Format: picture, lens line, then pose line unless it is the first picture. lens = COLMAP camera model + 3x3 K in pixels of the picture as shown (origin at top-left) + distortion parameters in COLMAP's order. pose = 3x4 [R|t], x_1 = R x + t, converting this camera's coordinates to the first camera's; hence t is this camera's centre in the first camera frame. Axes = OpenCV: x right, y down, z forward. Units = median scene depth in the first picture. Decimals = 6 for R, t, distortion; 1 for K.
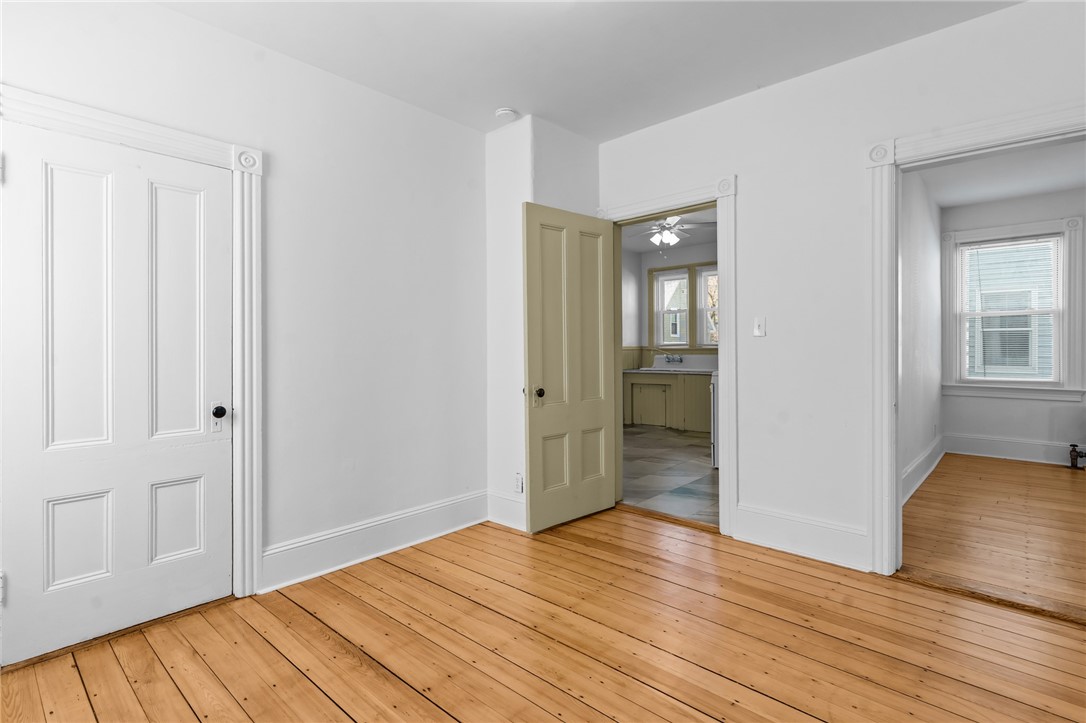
lens RADIAL K [[524.0, 0, 533.8], [0, 524.0, 352.8], [0, 0, 1]] dist [0.002576, -0.000076]
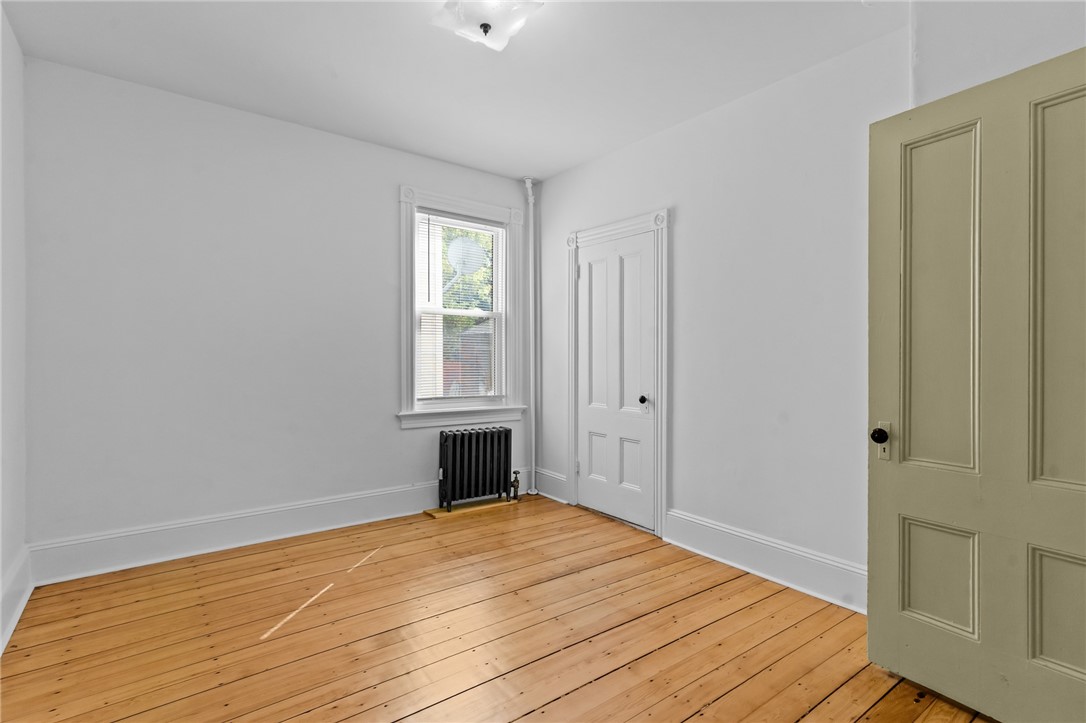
lens RADIAL K [[524.0, 0, 545.0], [0, 524.0, 355.7], [0, 0, 1]] dist [0.002576, -0.000076]
pose [[-0.166476, 0.005964, -0.986027, 0.850229], [-0.013257, 0.999878, 0.008286, -0.017428], [0.985956, 0.014451, -0.166377, 0.924951]]
